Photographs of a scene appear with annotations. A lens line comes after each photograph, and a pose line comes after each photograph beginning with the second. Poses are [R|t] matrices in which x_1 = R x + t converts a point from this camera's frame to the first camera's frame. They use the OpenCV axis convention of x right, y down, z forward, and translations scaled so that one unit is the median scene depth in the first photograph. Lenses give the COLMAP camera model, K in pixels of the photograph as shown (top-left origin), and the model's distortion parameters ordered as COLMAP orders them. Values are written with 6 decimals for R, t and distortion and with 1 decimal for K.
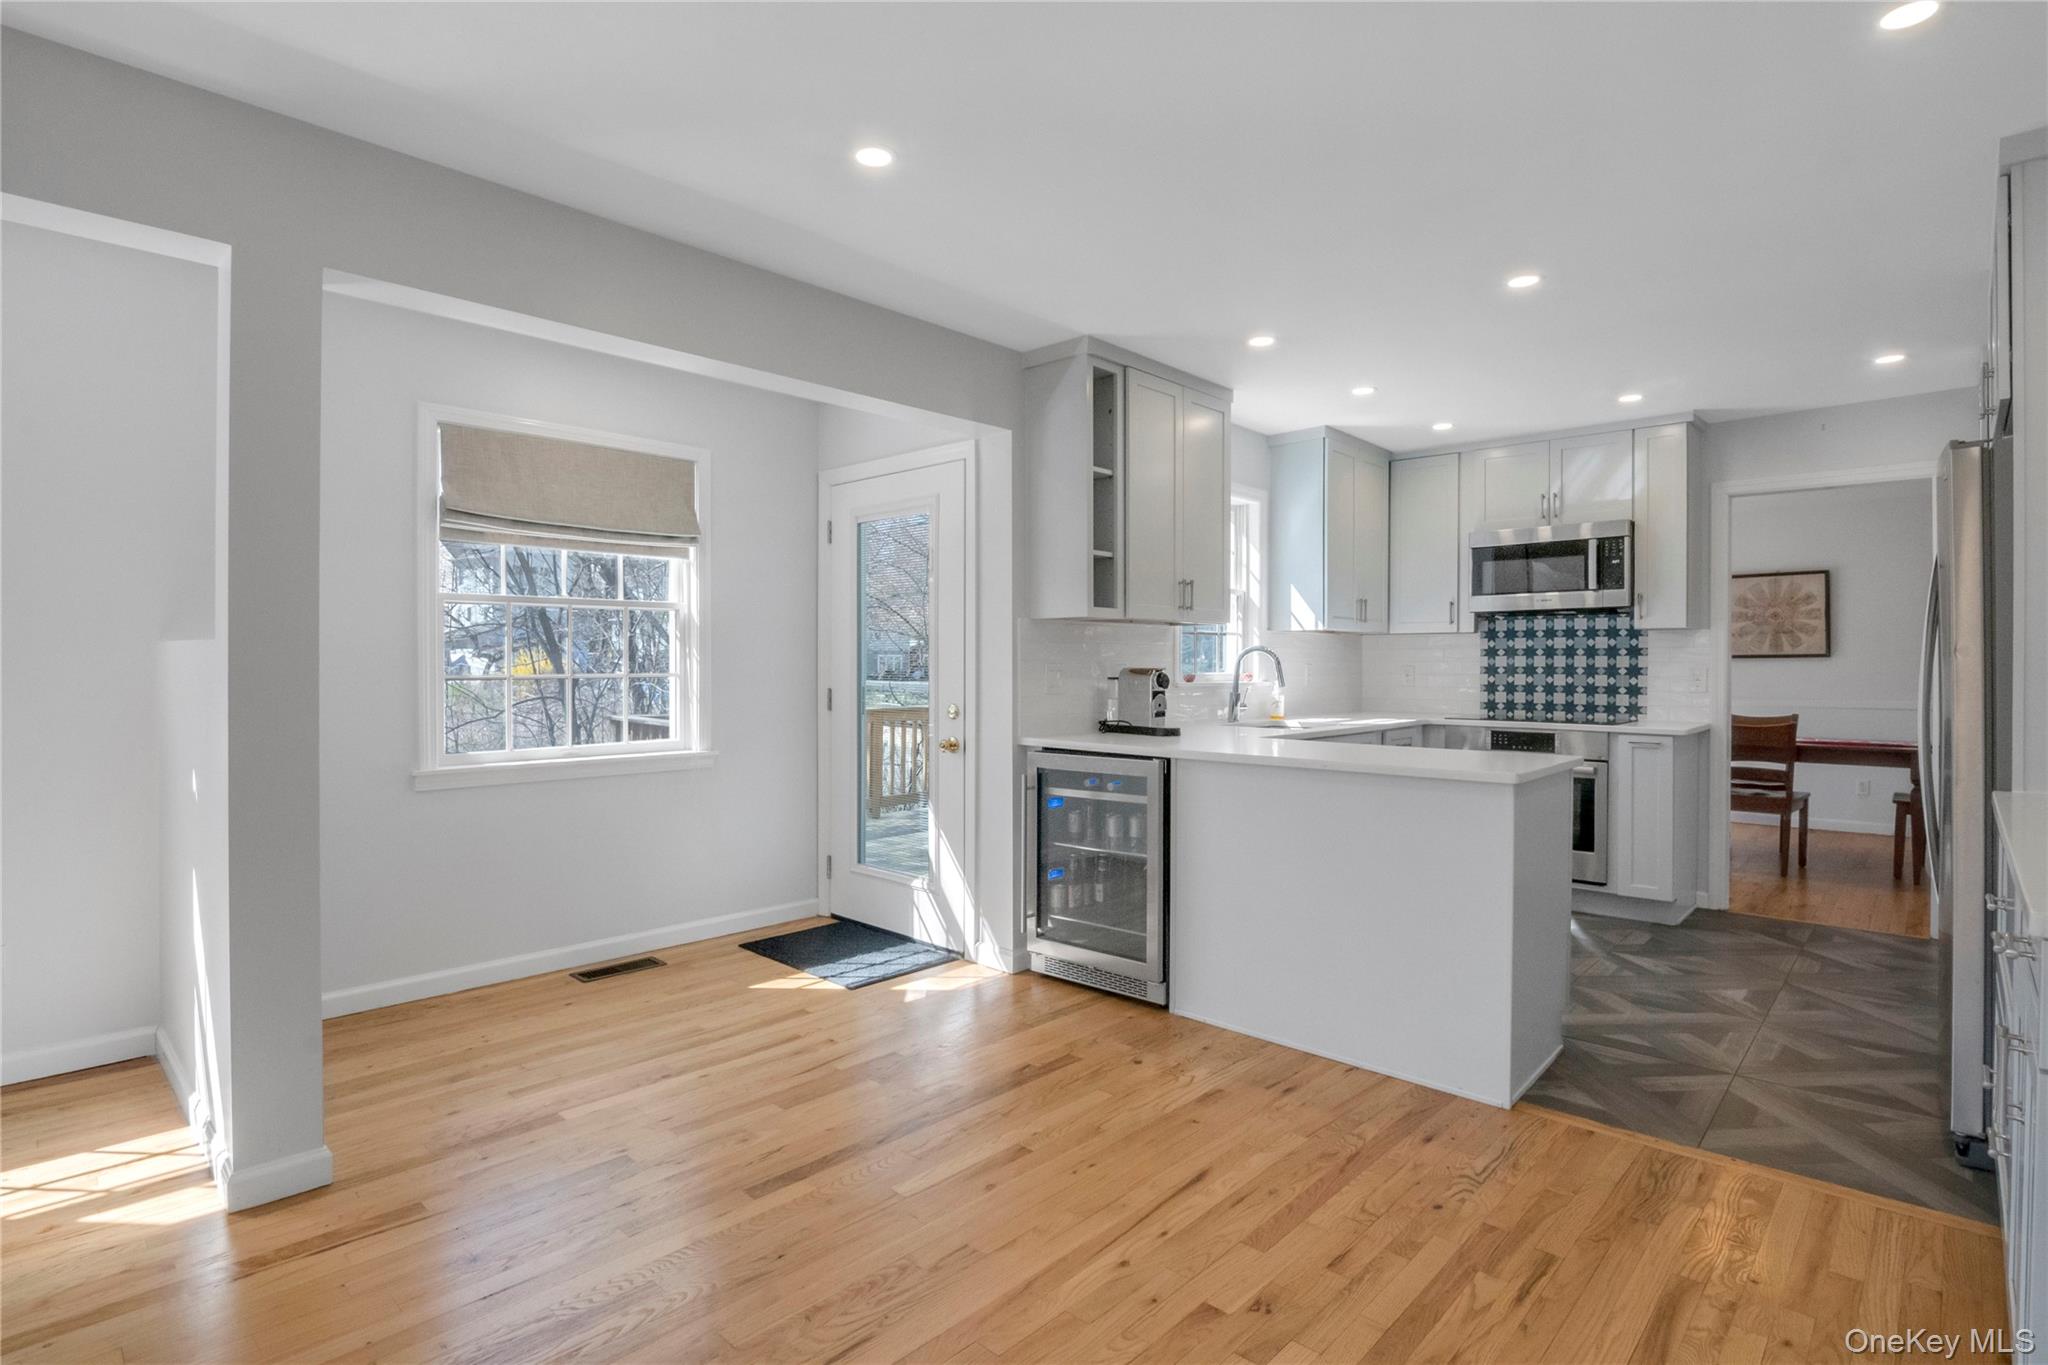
lens RADIAL K [[1013.8, 0, 1007.5], [0, 1013.8, 668.9], [0, 0, 1]] dist [-0.027240, -0.003983]
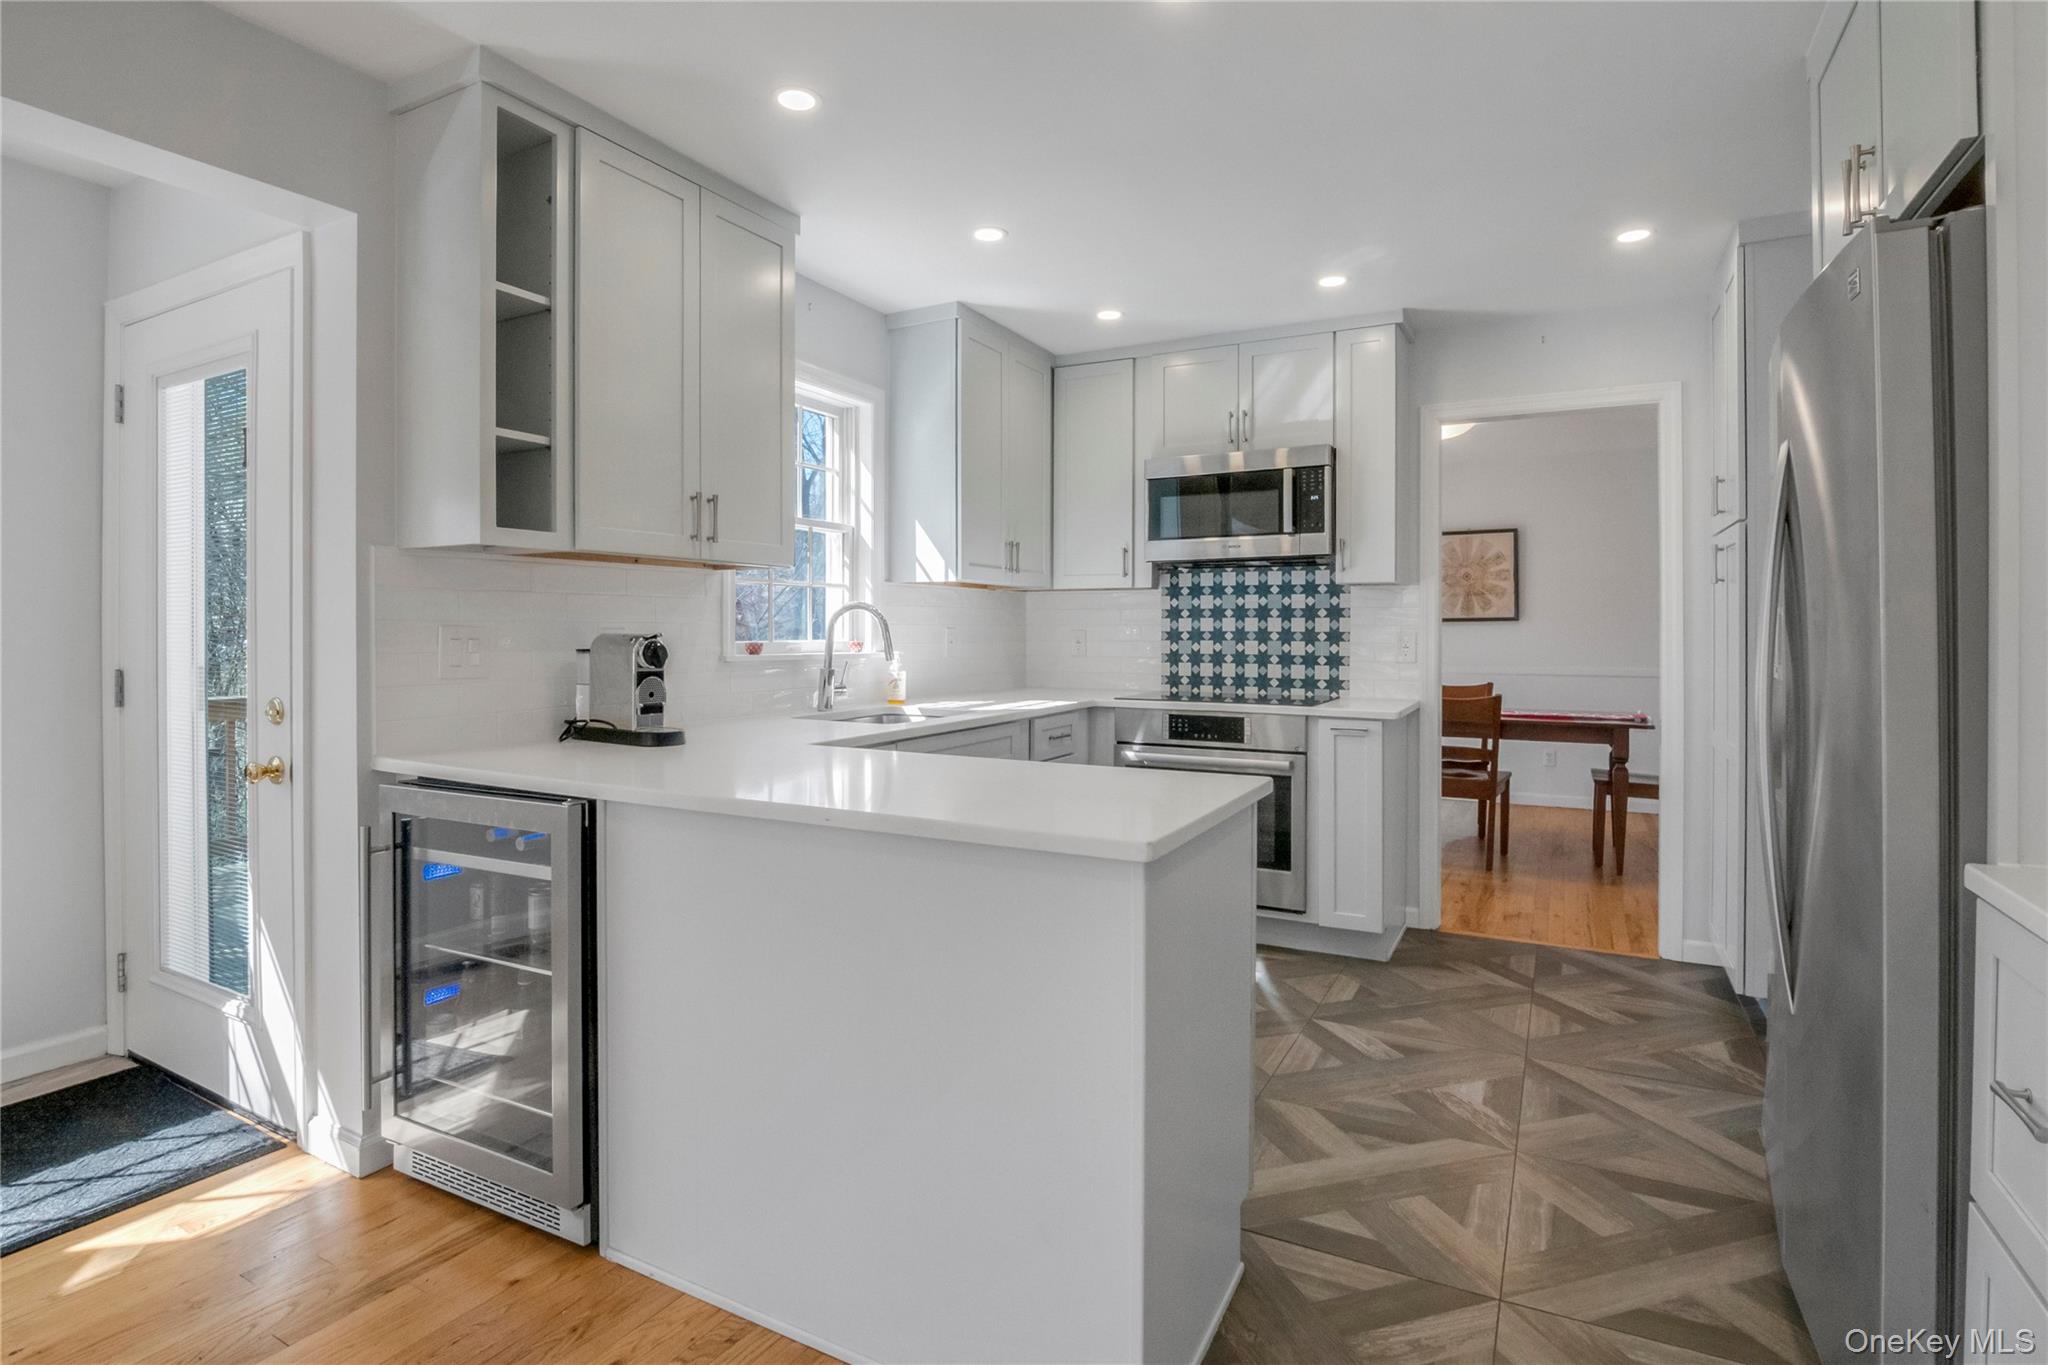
lens RADIAL K [[1013.8, 0, 1044.7], [0, 1013.8, 623.9], [0, 0, 1]] dist [-0.027240, -0.003983]
pose [[0.958727, 0.001228, 0.284325, 0.191625], [0.001558, 0.999953, -0.009573, -0.000726], [-0.284323, 0.009621, 0.958680, 0.322748]]
